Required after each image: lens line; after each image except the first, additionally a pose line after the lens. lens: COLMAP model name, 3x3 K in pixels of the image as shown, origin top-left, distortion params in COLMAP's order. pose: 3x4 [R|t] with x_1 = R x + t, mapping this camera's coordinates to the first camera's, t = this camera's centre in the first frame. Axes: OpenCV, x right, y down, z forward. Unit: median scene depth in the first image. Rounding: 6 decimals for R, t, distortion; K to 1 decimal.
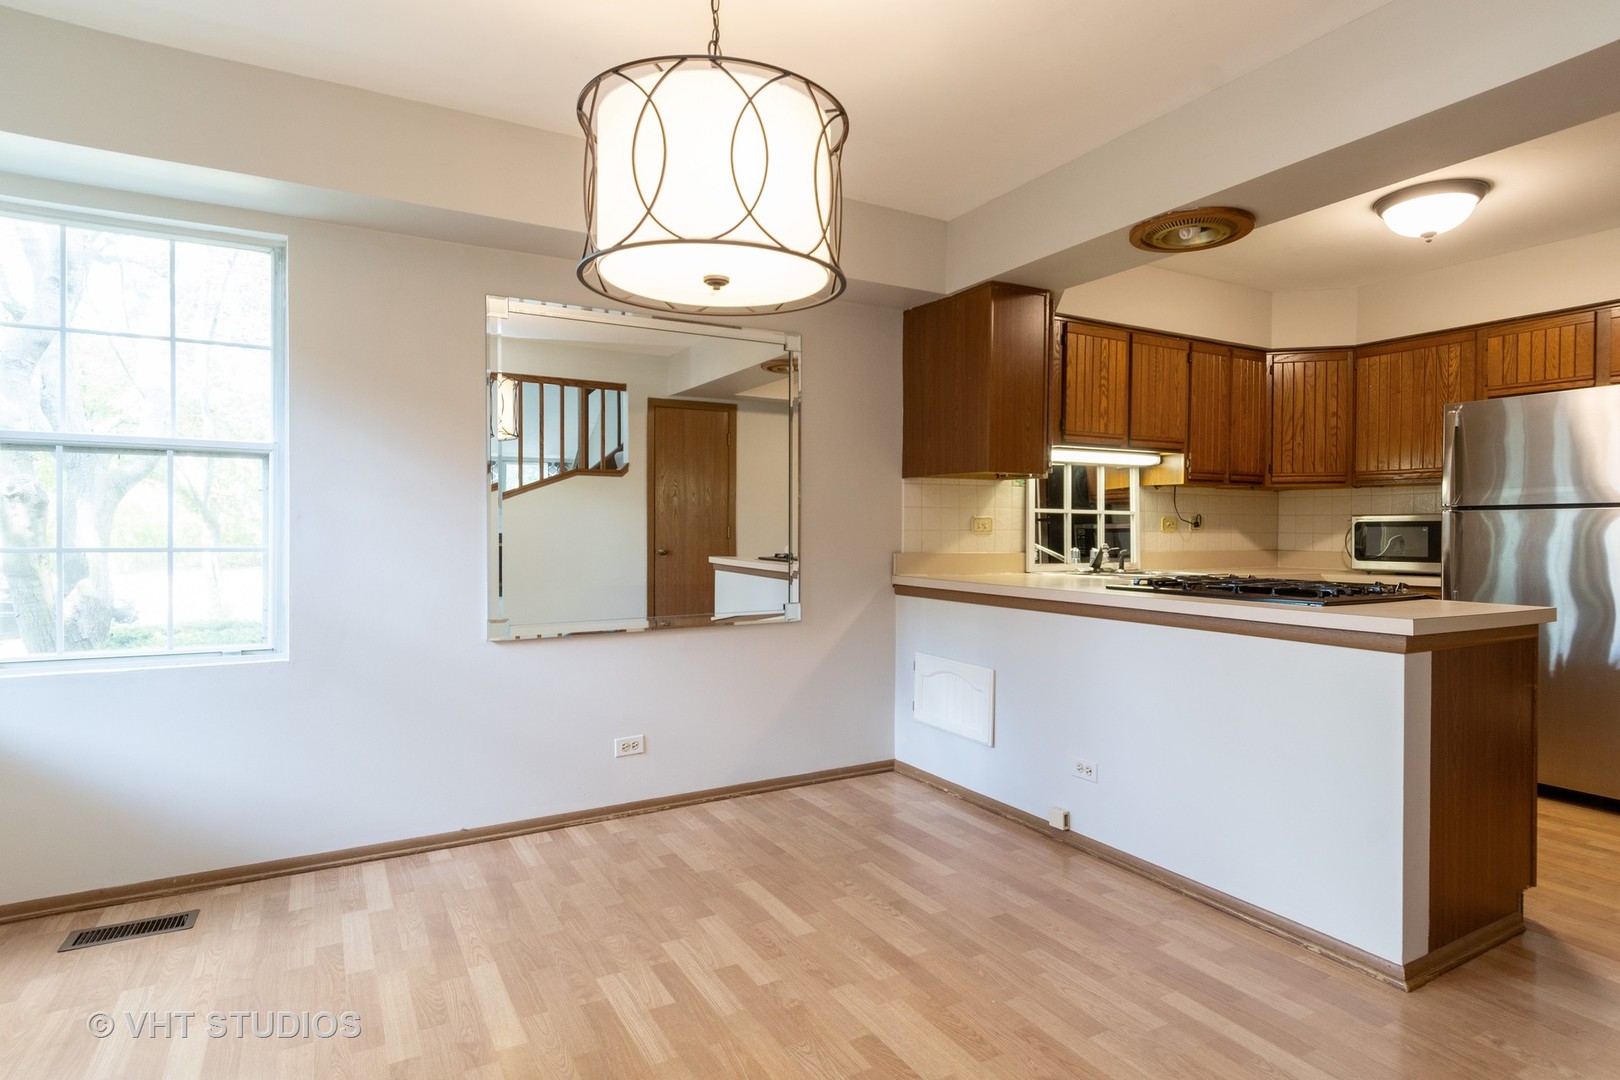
lens RADIAL K [[870.3, 0, 810.0], [0, 870.3, 540.0], [0, 0, 1]] dist [0.000586, 0.000036]
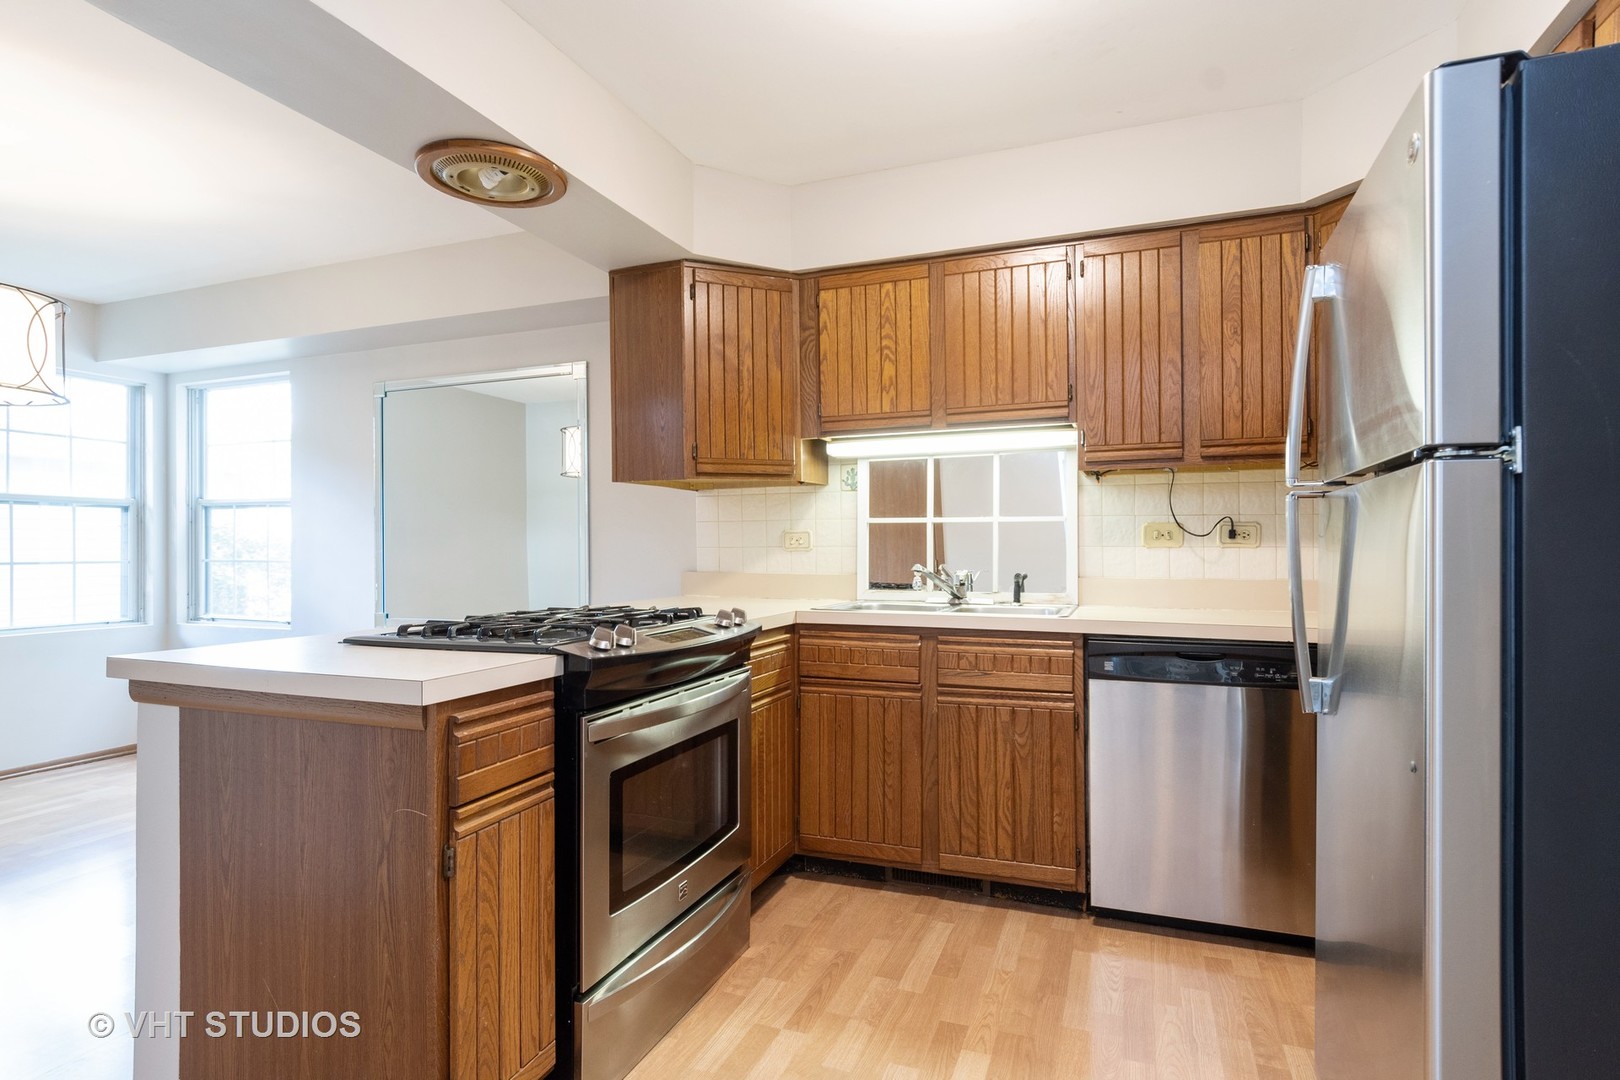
lens RADIAL K [[843.2, 0, 810.0], [0, 843.2, 540.0], [0, 0, 1]] dist [-0.000776, -0.001156]
pose [[0.633183, -0.014196, -0.773872, 0.837842], [-0.005378, 0.999727, -0.022740, 0.000666], [0.773984, 0.018561, 0.632933, 0.501234]]
